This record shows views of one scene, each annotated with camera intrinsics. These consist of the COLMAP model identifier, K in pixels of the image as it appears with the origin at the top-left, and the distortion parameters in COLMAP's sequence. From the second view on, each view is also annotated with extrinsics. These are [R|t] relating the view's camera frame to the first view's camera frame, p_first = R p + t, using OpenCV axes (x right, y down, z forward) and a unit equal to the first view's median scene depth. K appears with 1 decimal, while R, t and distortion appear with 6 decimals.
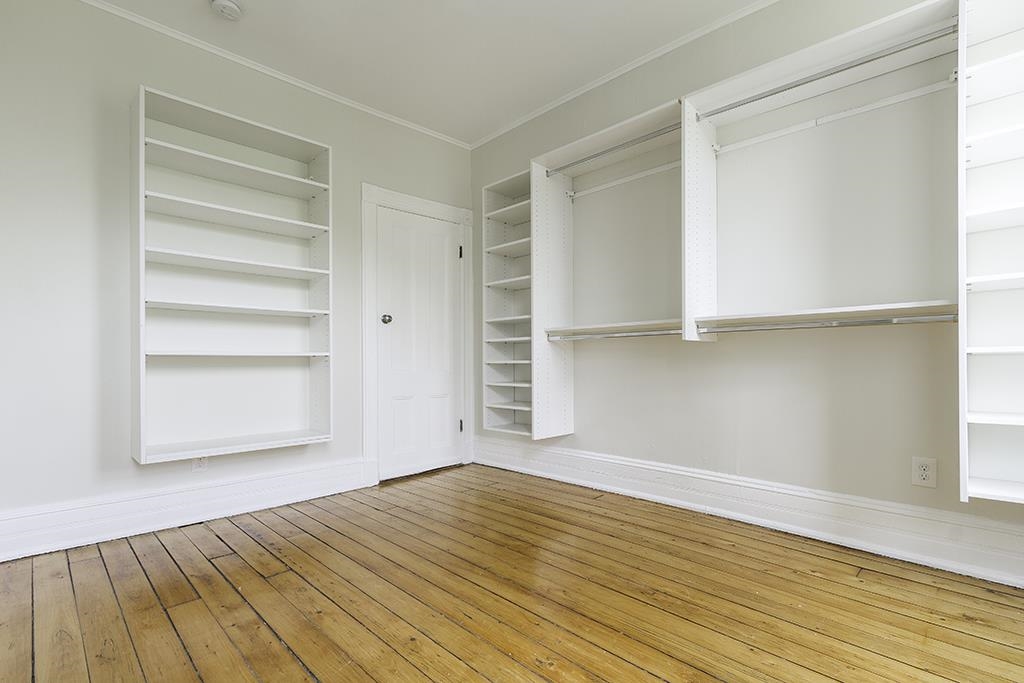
lens RADIAL K [[471.6, 0, 492.8], [0, 471.6, 362.2], [0, 0, 1]] dist [0.004687, -0.001277]
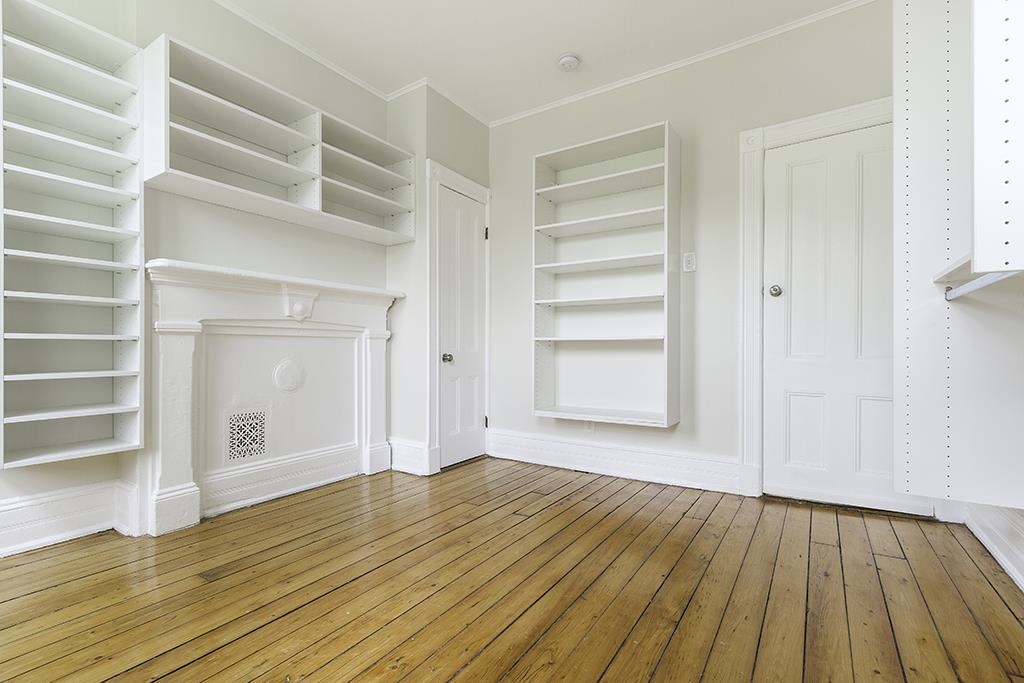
lens RADIAL K [[471.6, 0, 519.0], [0, 471.6, 344.4], [0, 0, 1]] dist [0.004687, -0.001277]
pose [[0.225471, -0.004633, -0.974239, 0.549469], [0.003075, 0.999987, -0.004044, 0.000814], [0.974245, -0.002084, 0.225482, 0.515106]]
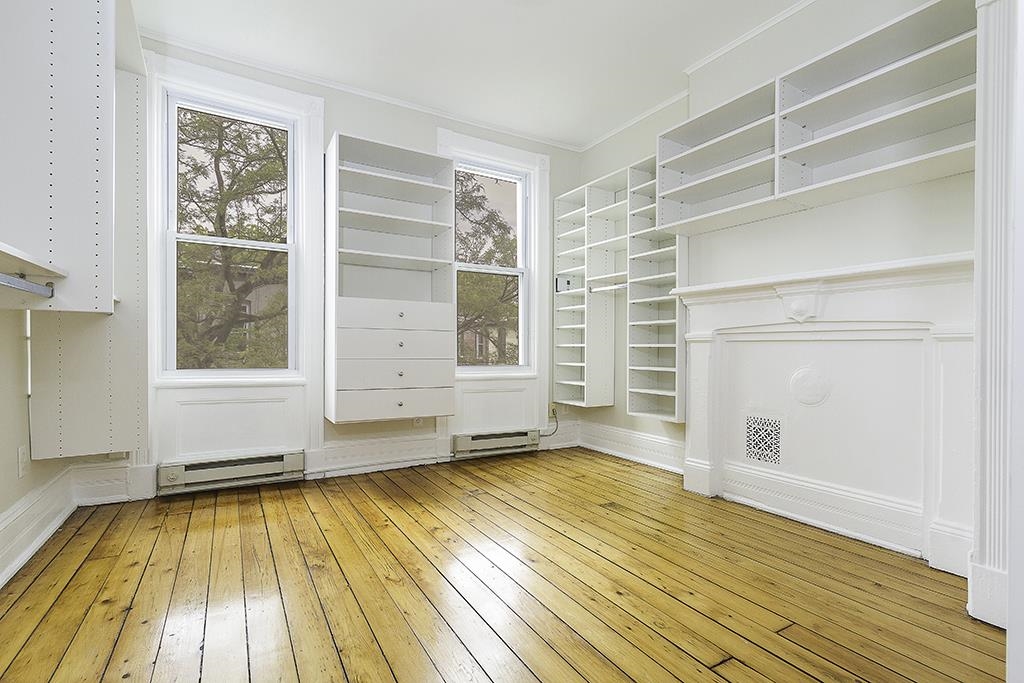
lens RADIAL K [[471.6, 0, 508.1], [0, 471.6, 357.4], [0, 0, 1]] dist [0.004687, -0.001277]
pose [[-0.969390, -0.007484, 0.245411, -0.249752], [-0.004351, 0.999902, 0.013308, 0.000258], [-0.245486, 0.011833, -0.969328, 1.266282]]
